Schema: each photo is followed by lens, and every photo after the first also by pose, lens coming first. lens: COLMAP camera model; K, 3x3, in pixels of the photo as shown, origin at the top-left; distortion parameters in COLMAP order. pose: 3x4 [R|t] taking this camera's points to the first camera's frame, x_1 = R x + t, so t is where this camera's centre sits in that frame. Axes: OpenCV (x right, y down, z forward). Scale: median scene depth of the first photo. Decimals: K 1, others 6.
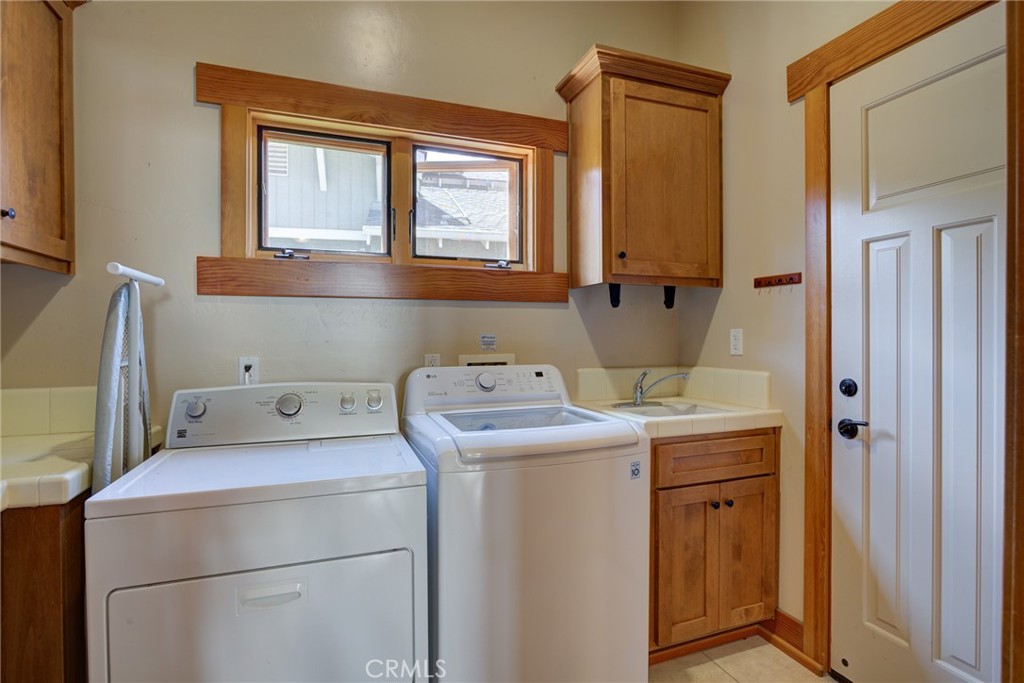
lens RADIAL K [[501.3, 0, 512.0], [0, 501.3, 340.2], [0, 0, 1]] dist [-0.021015, 0.009127]
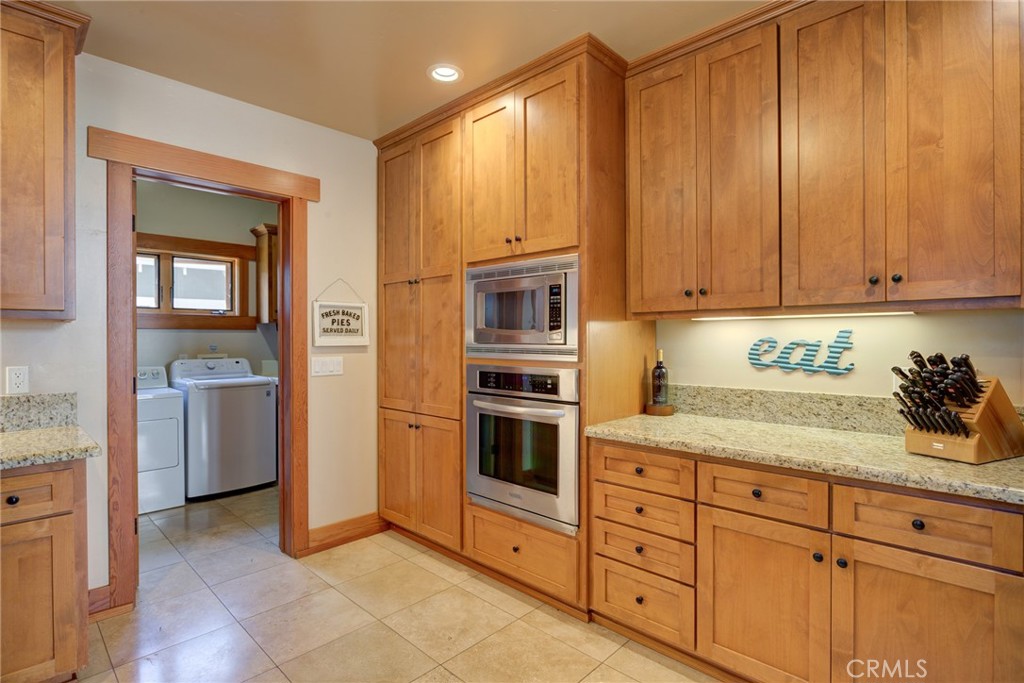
lens RADIAL K [[501.3, 0, 512.0], [0, 501.3, 340.2], [0, 0, 1]] dist [-0.021015, 0.009127]
pose [[0.901495, -0.001879, 0.432786, 0.186220], [0.006418, 0.999939, -0.009027, -0.005401], [-0.432742, 0.010916, 0.901451, -1.502459]]
